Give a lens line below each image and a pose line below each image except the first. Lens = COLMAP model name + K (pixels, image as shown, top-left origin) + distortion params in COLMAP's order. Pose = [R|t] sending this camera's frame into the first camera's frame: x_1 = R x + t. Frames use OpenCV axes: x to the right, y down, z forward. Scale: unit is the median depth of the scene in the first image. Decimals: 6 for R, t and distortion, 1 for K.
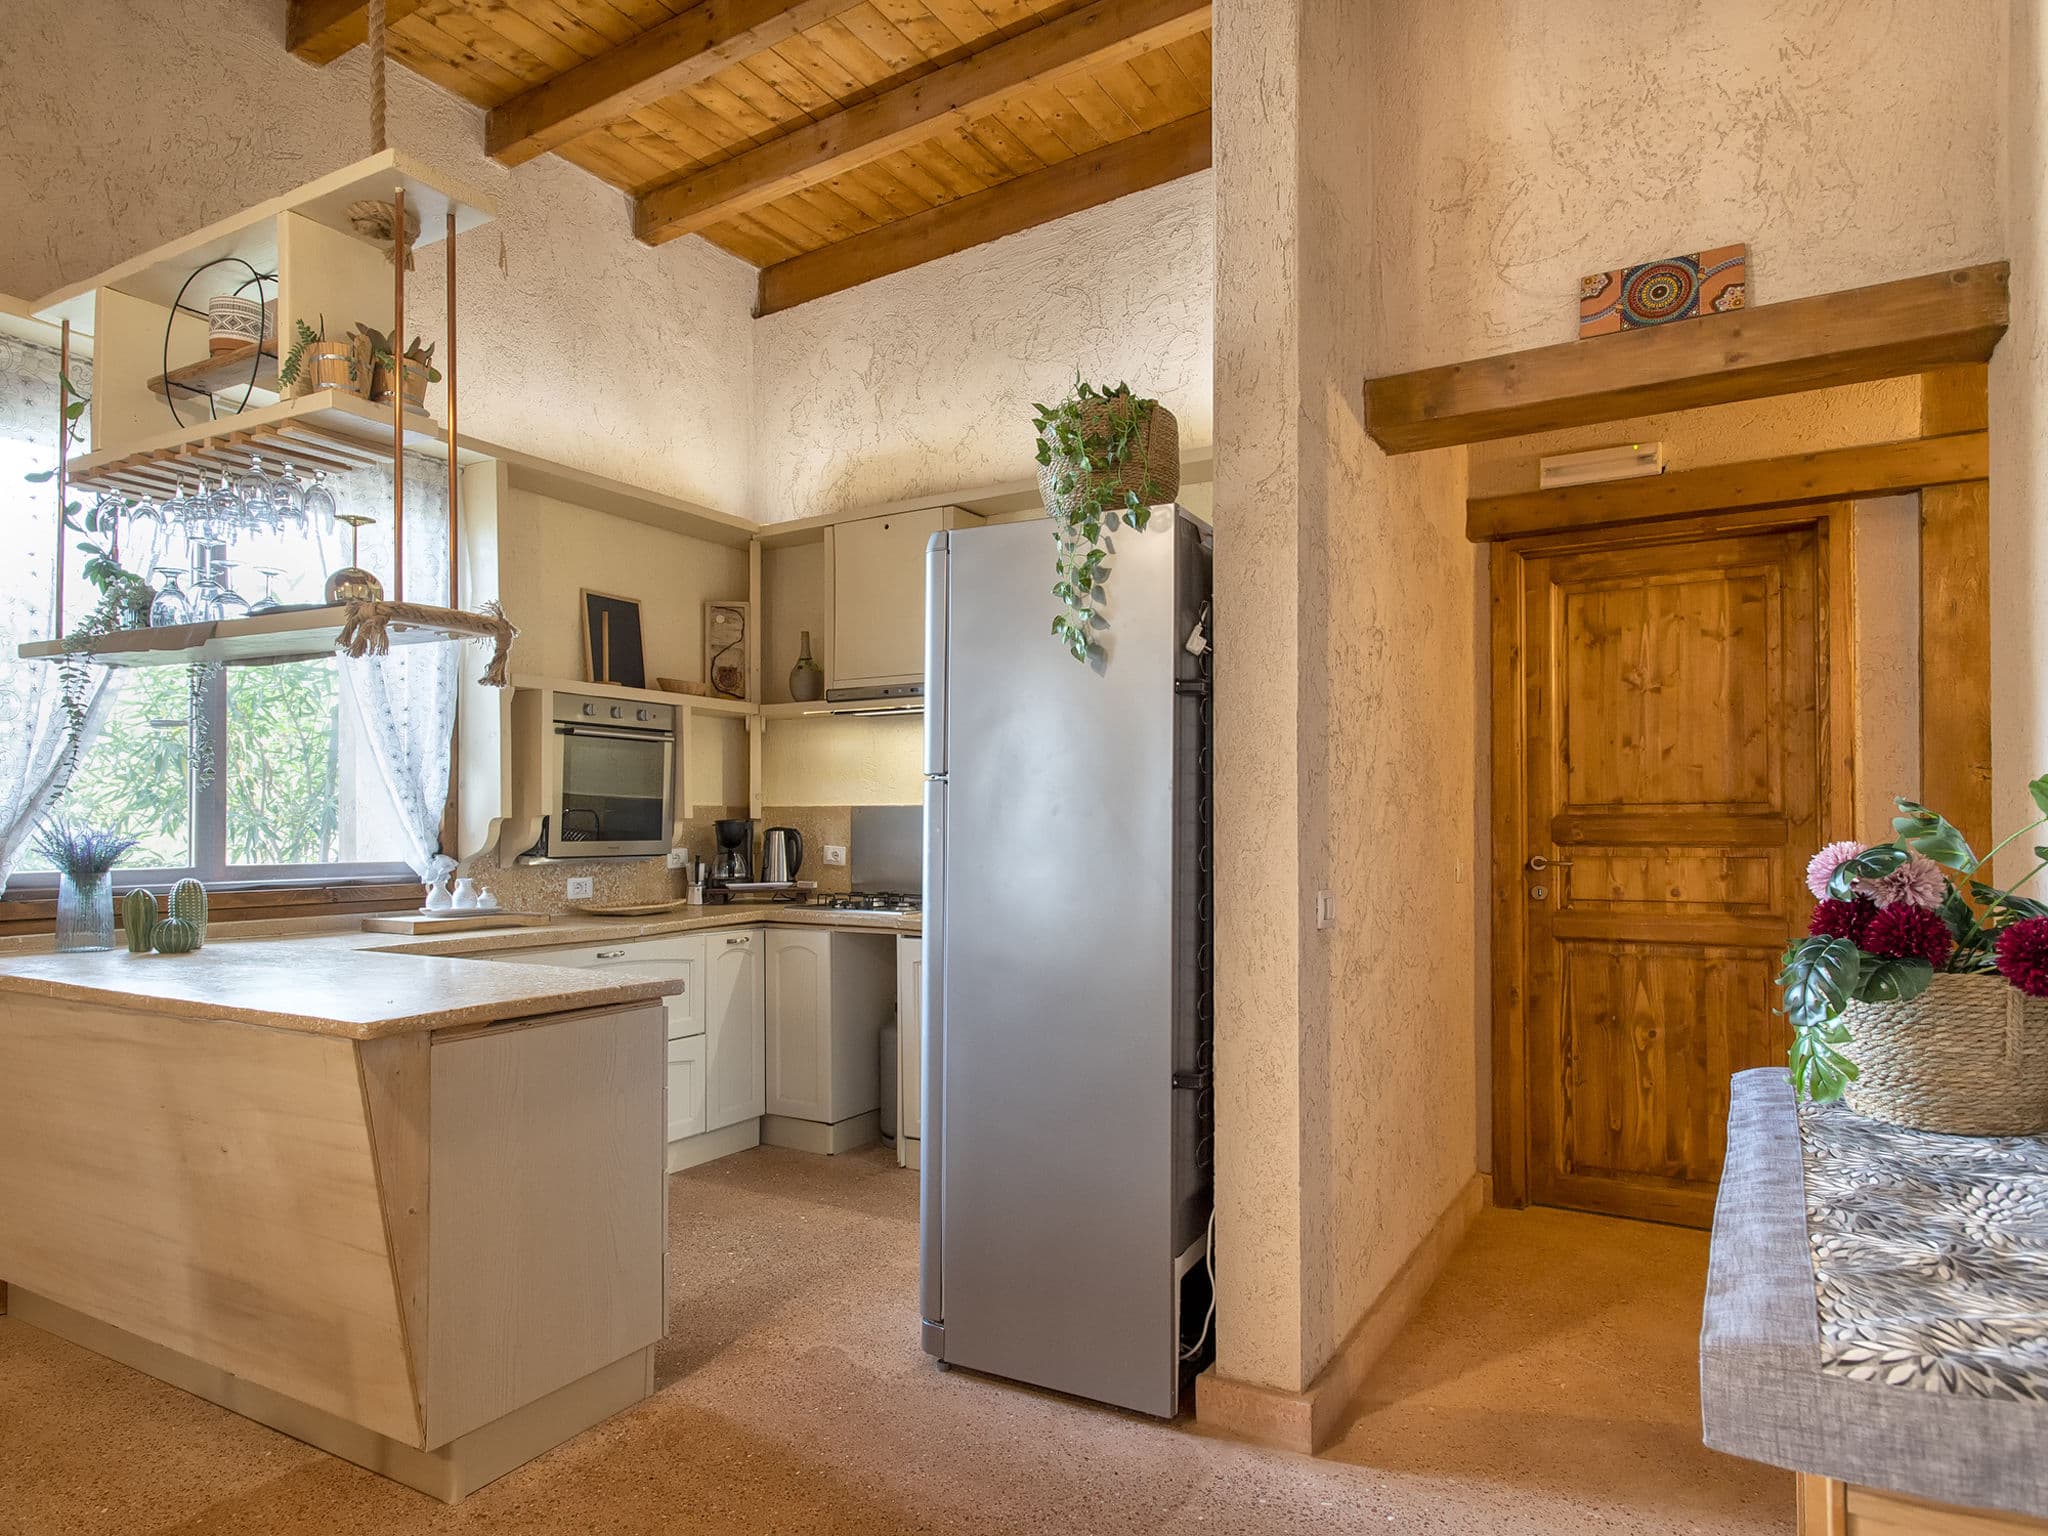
lens RADIAL K [[1269.0, 0, 990.6], [0, 1269.0, 807.8], [0, 0, 1]] dist [0.031397, 0.001417]
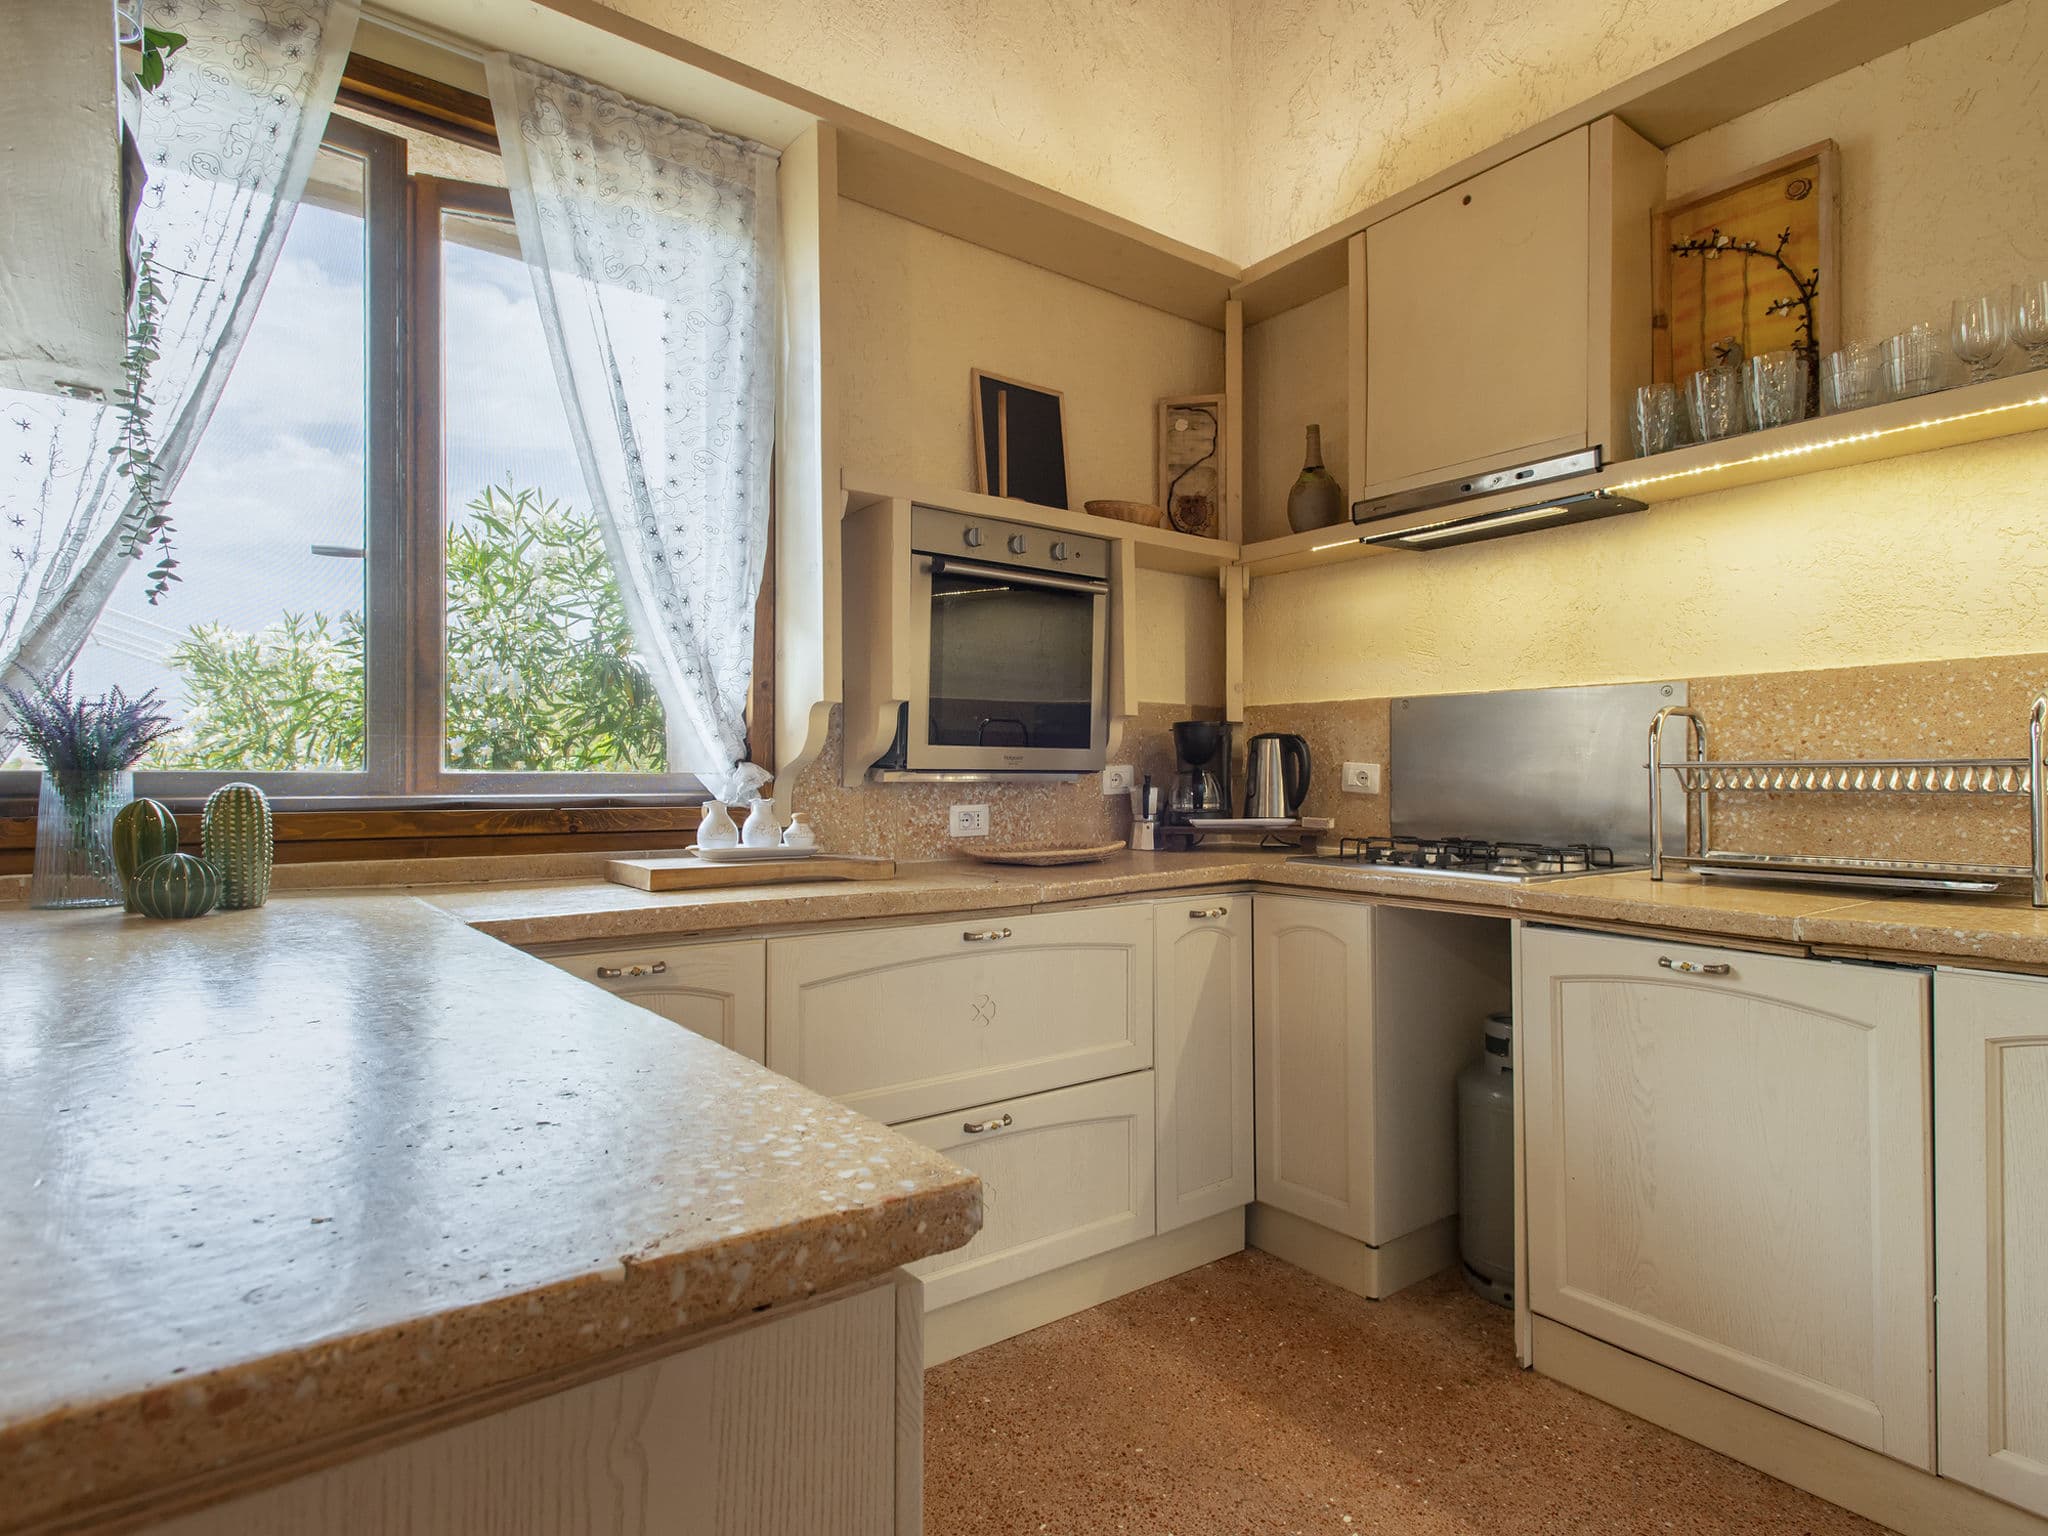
lens RADIAL K [[1108.6, 0, 996.6], [0, 1108.6, 771.3], [0, 0, 1]] dist [0.005768, 0.000599]
pose [[0.926228, -0.000197, -0.376964, -0.089779], [0.003262, 0.999967, 0.007494, 0.032072], [0.376950, -0.008171, 0.926197, 0.457025]]
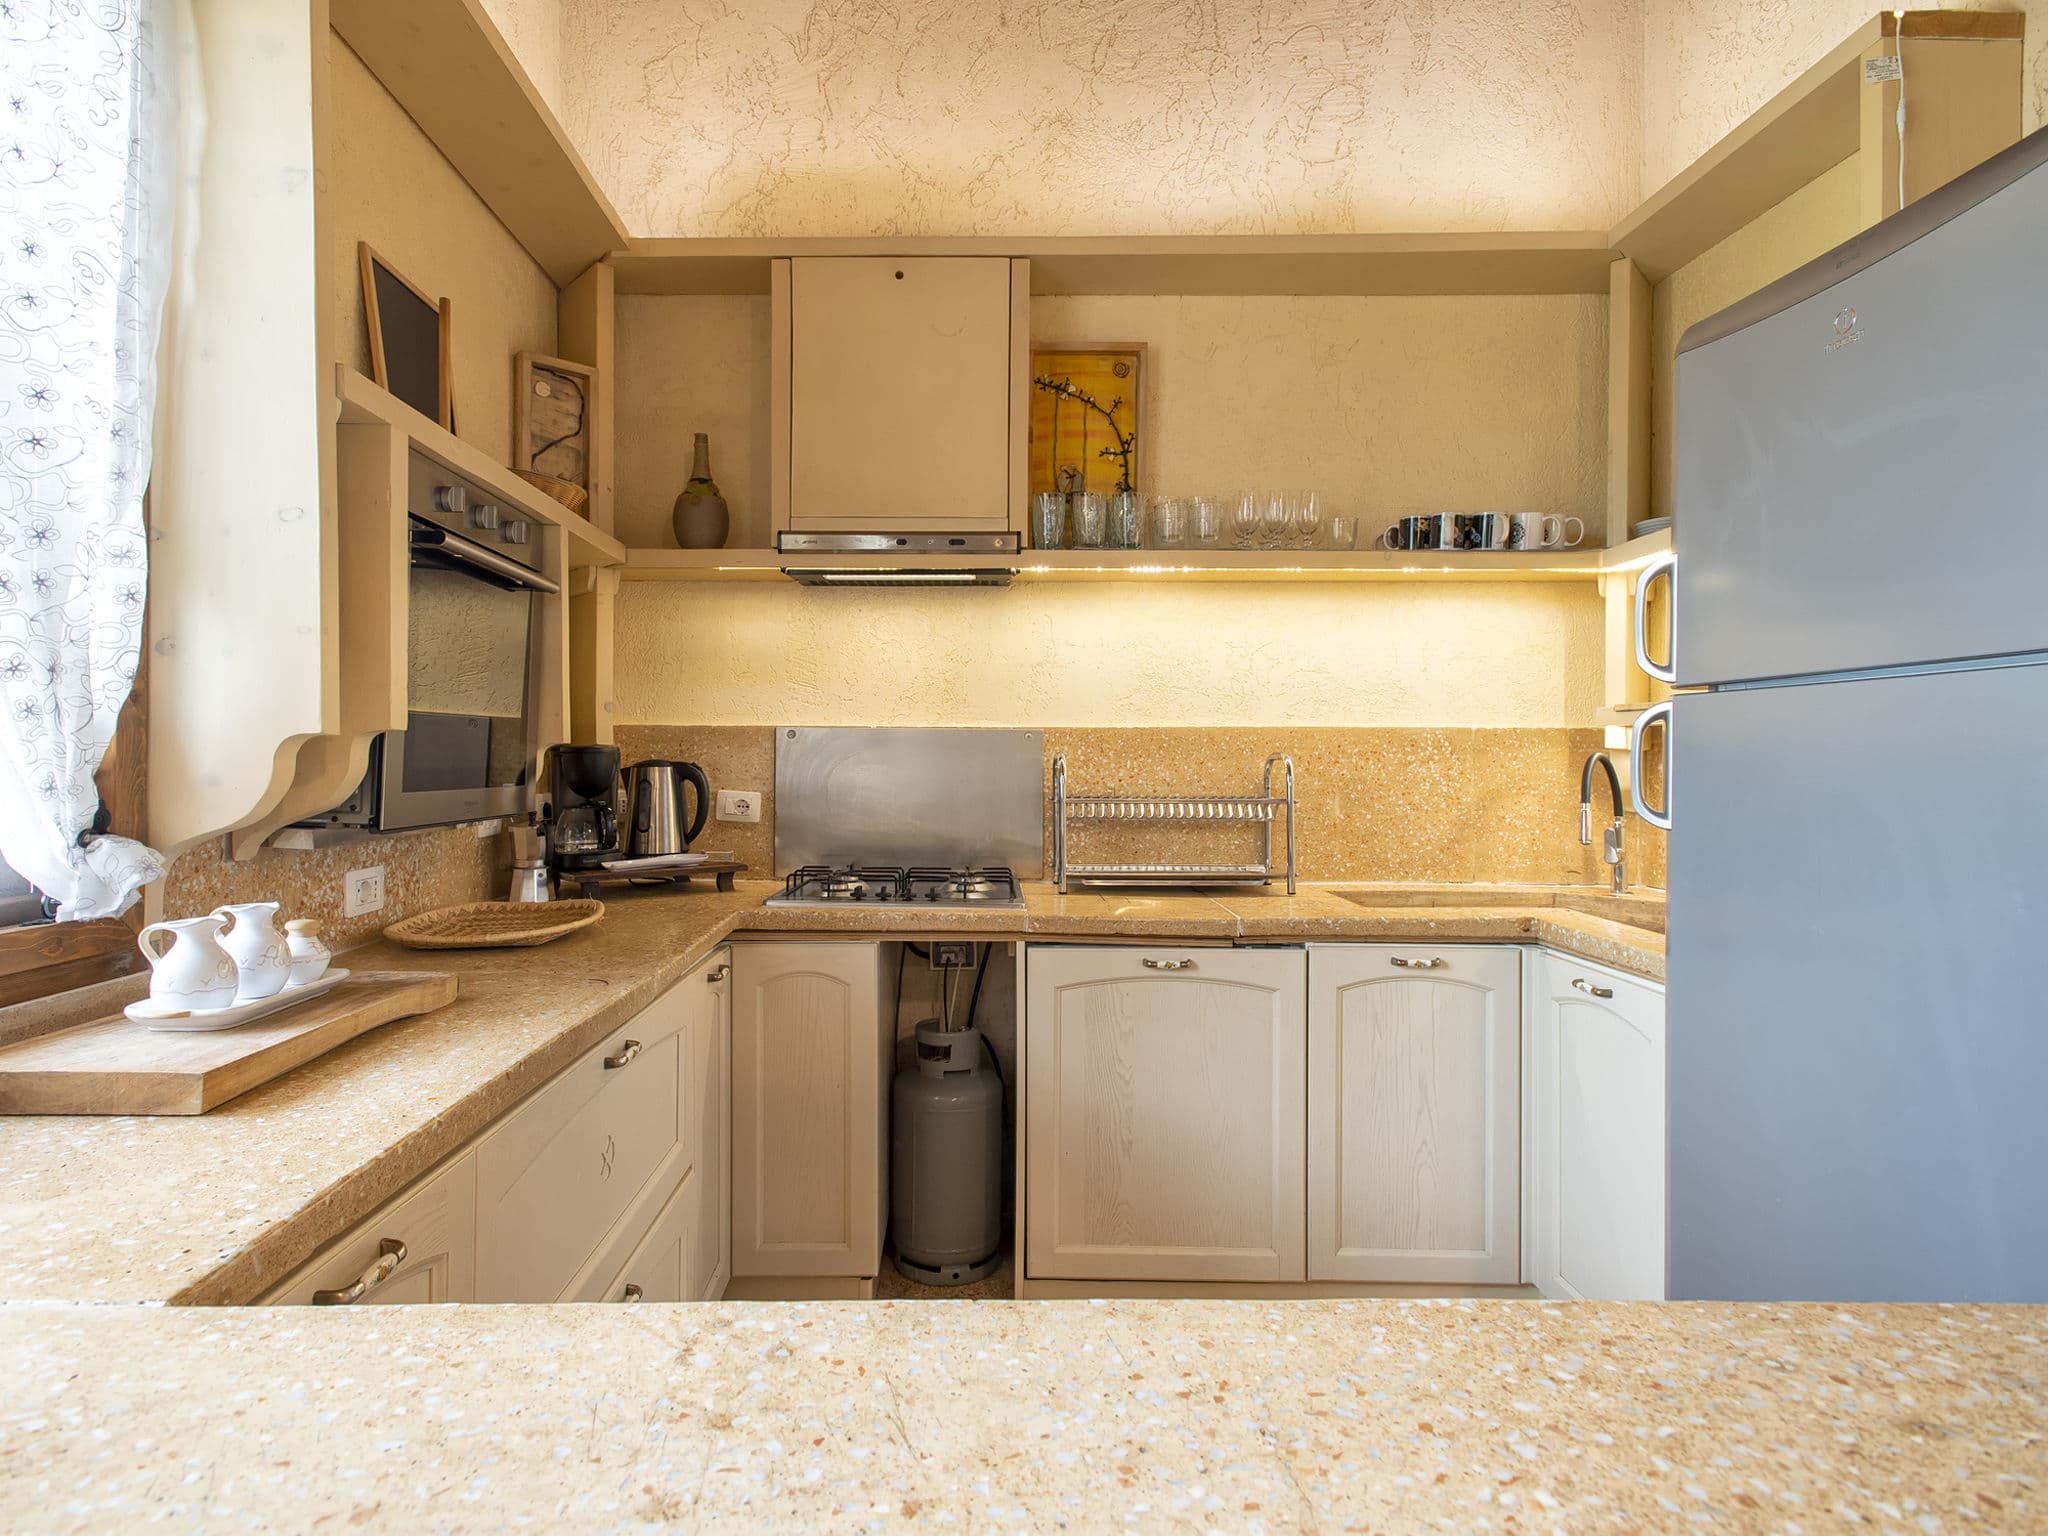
lens RADIAL K [[1103.4, 0, 971.5], [0, 1103.4, 753.3], [0, 0, 1]] dist [0.015499, 0.000531]
pose [[0.849572, 0.006124, 0.527437, -0.335707], [-0.011021, 0.999920, 0.006142, 0.007907], [-0.527357, -0.011031, 0.849572, 0.524994]]
